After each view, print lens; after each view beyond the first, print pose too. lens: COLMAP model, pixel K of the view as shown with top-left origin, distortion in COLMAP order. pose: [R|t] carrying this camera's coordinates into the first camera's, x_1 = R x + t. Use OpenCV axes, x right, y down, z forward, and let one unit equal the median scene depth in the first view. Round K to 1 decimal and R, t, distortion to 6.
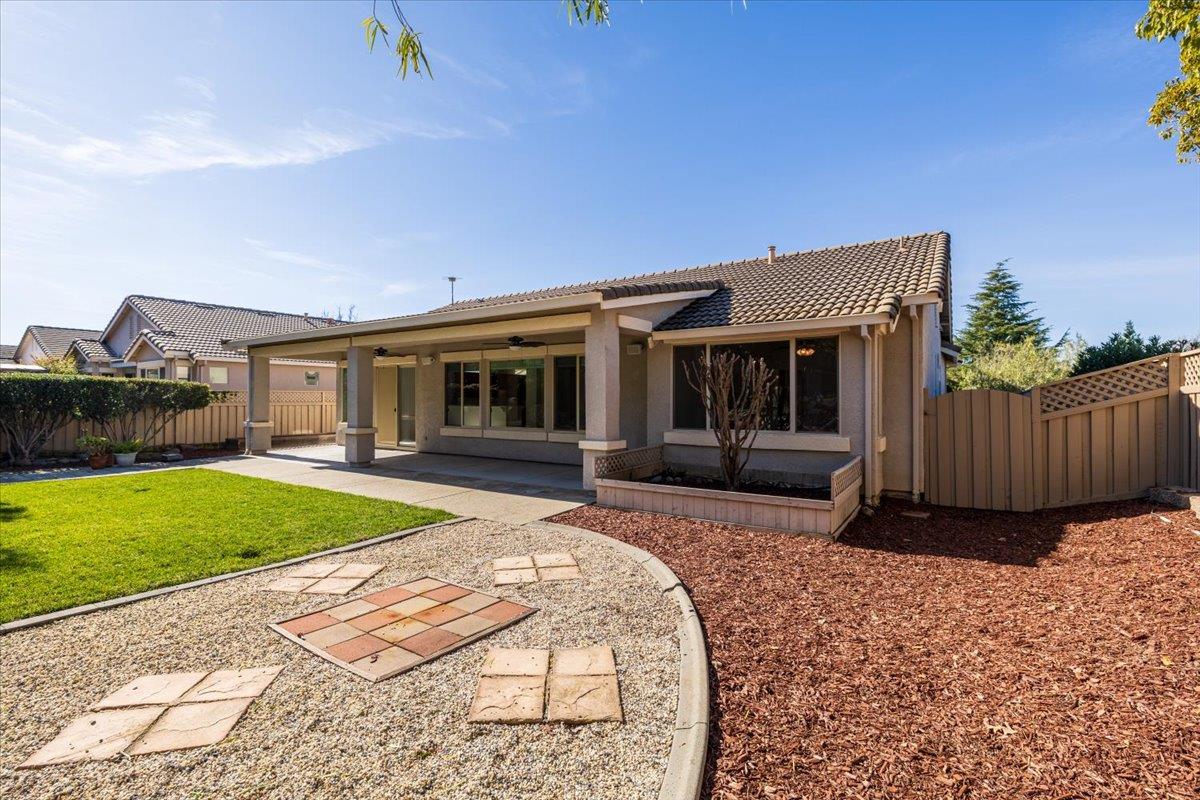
lens RADIAL K [[536.0, 0, 600.0], [0, 536.0, 400.0], [0, 0, 1]] dist [0.000172, 0.000087]
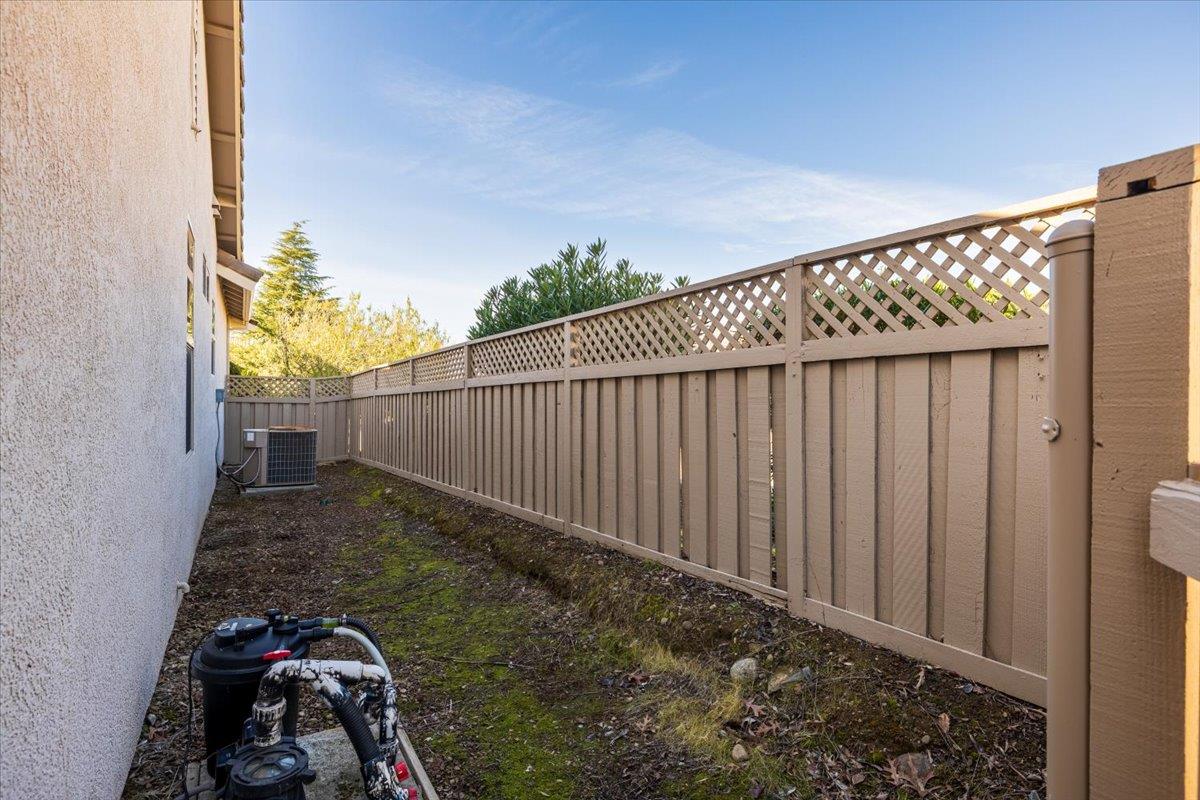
lens RADIAL K [[536.0, 0, 600.0], [0, 536.0, 400.0], [0, 0, 1]] dist [0.000172, 0.000087]
pose [[0.385852, -0.006824, 0.922536, 0.153285], [-0.011260, 0.999863, 0.012105, 0.004366], [-0.922492, -0.015058, 0.385722, 0.234633]]
